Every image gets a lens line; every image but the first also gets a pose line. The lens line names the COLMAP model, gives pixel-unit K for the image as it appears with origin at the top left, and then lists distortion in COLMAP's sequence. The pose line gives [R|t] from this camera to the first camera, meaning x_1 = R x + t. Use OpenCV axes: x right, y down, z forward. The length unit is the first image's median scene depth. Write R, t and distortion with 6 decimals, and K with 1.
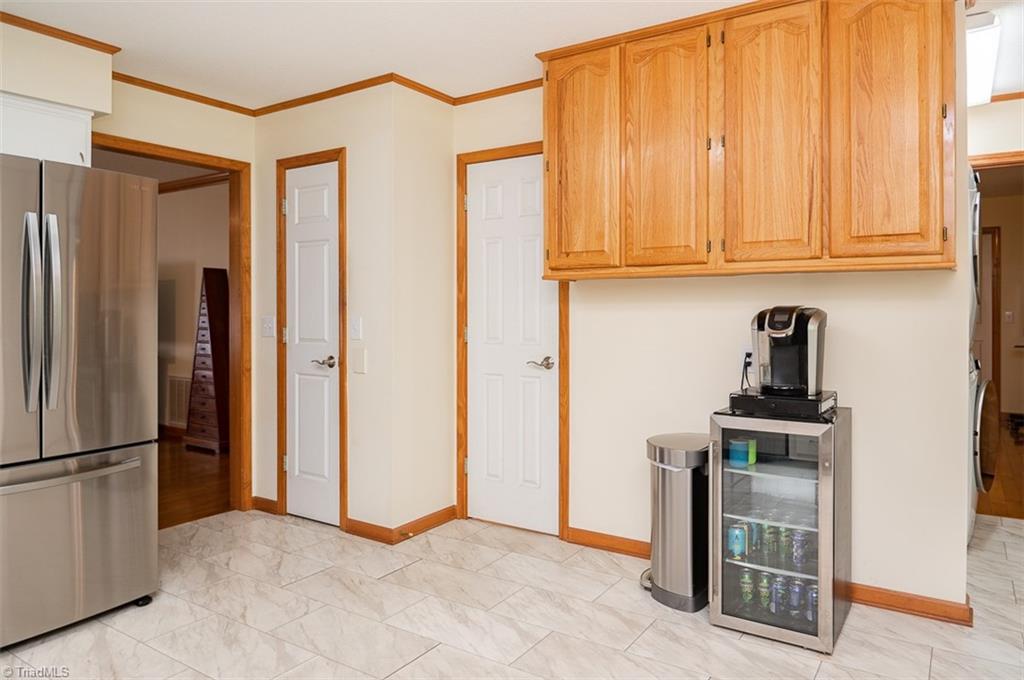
lens RADIAL K [[694.5, 0, 509.4], [0, 694.5, 319.6], [0, 0, 1]] dist [-0.007338, -0.003150]
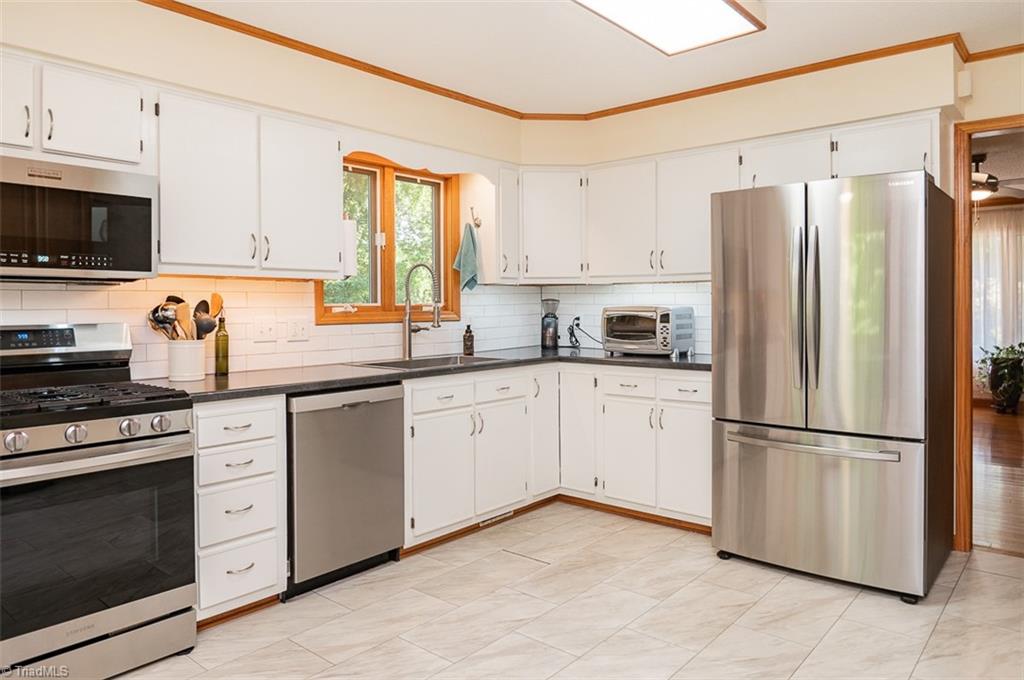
lens RADIAL K [[680.9, 0, 511.5], [0, 680.9, 314.6], [0, 0, 1]] dist [-0.007811, -0.007701]
pose [[-0.118266, 0.012829, -0.992899, 0.502437], [-0.008773, 0.999864, 0.013964, -0.008603], [0.992943, 0.010362, -0.118137, 0.553519]]
